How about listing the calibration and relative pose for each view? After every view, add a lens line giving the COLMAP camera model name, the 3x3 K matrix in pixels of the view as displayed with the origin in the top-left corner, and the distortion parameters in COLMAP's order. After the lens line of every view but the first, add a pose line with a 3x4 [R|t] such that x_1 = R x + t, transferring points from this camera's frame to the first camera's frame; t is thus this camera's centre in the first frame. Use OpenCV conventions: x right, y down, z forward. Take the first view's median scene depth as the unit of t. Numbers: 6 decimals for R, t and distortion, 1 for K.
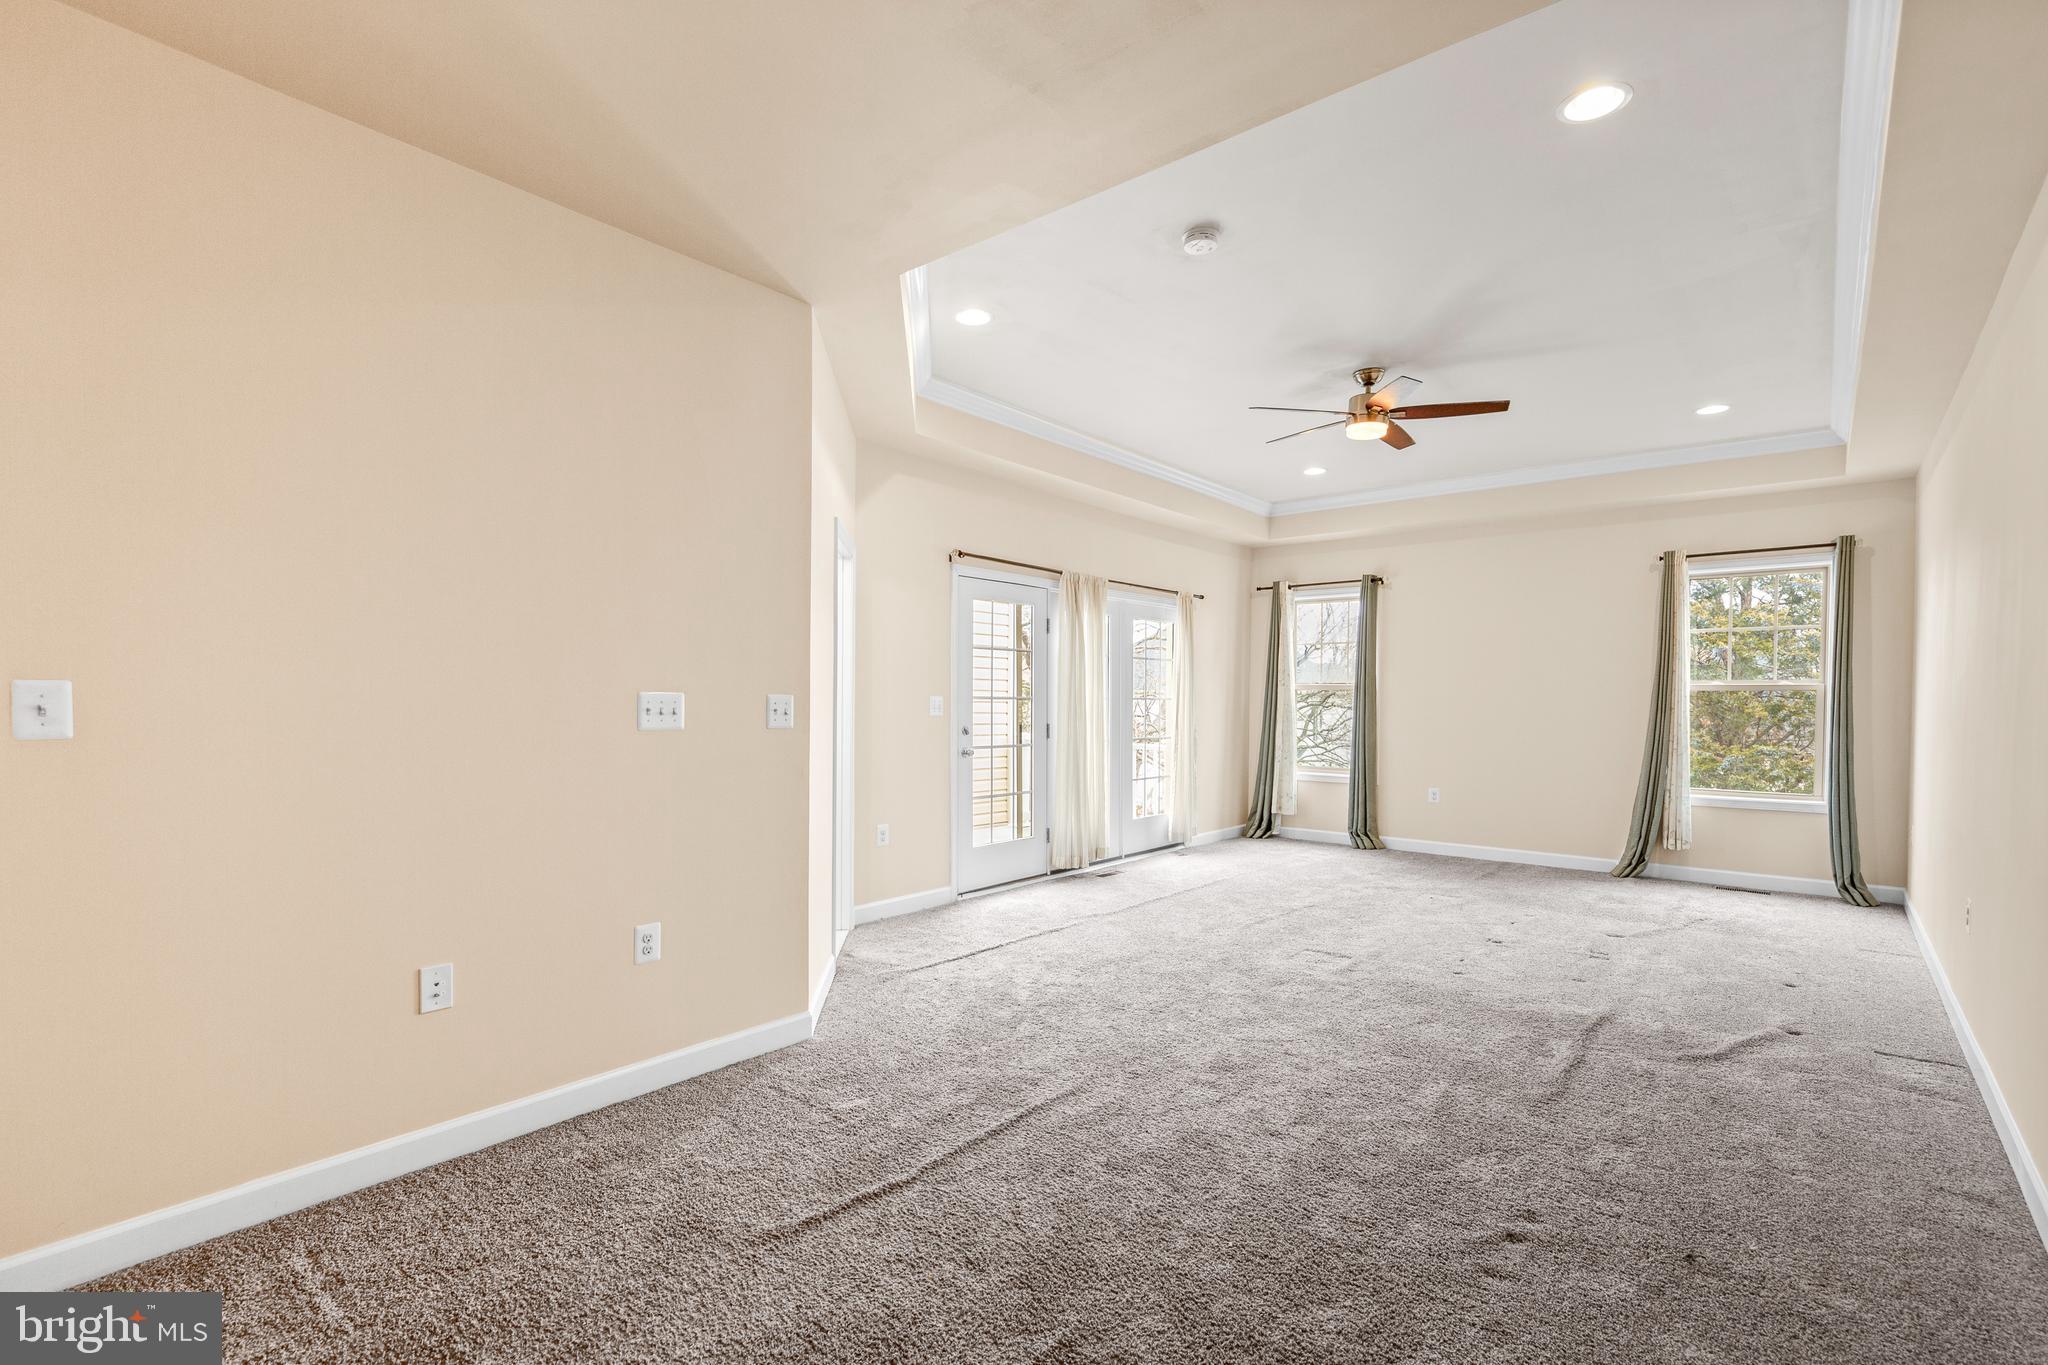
lens RADIAL K [[925.6, 0, 1024.0], [0, 925.6, 682.5], [0, 0, 1]] dist [0.000845, 0.000058]
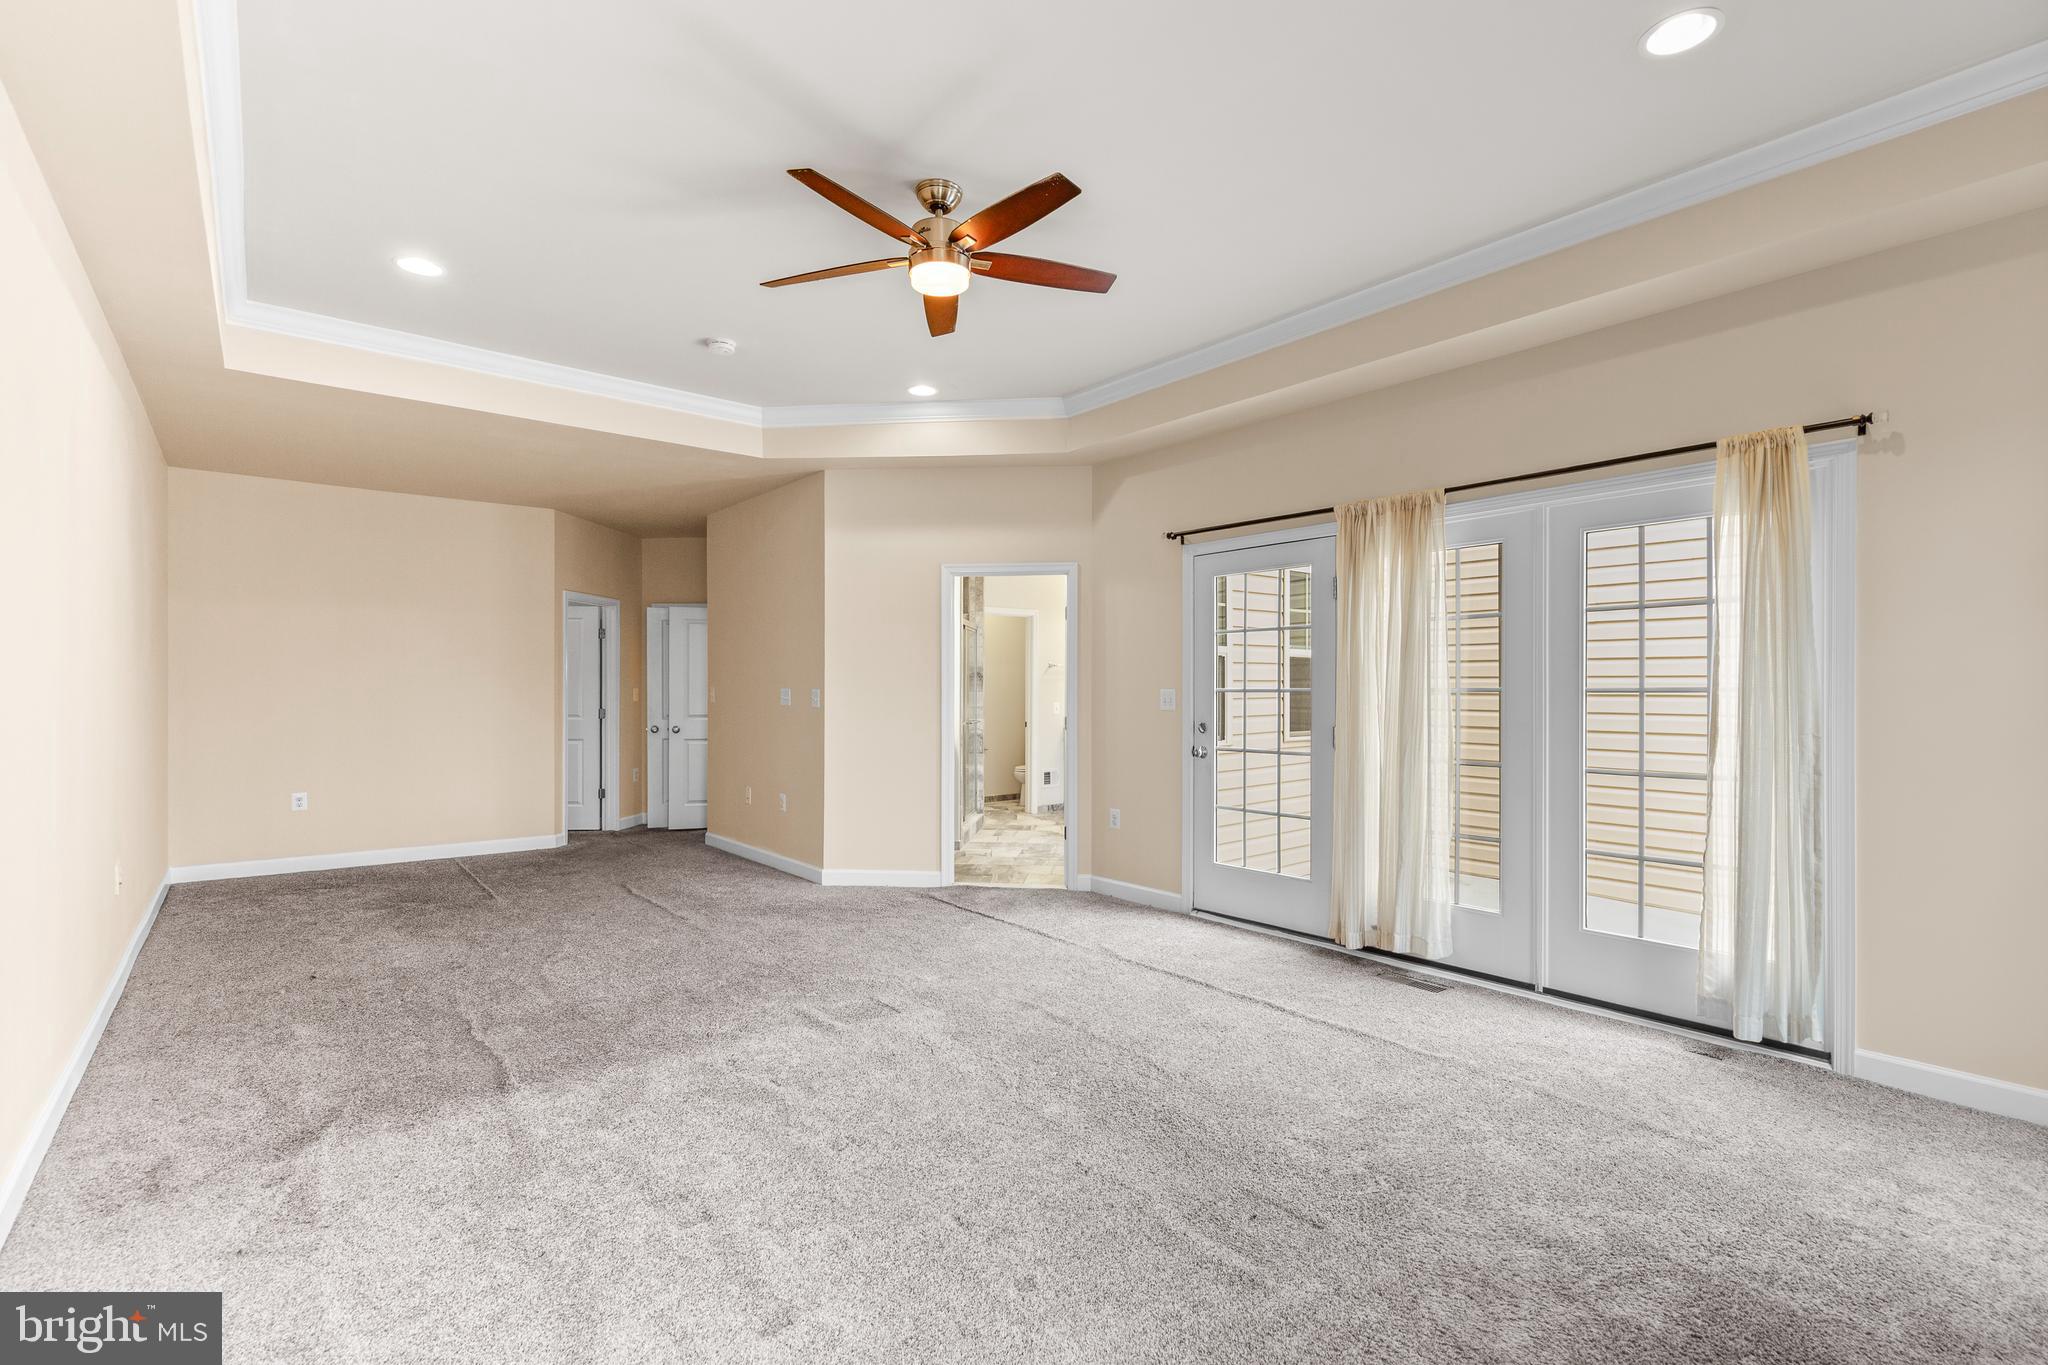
lens RADIAL K [[925.6, 0, 1024.0], [0, 925.6, 682.5], [0, 0, 1]] dist [0.000845, 0.000058]
pose [[-0.177486, -0.002665, -0.984120, 0.783320], [0.019549, 0.999789, -0.006233, 0.010489], [0.983929, -0.020345, -0.177396, 0.914851]]
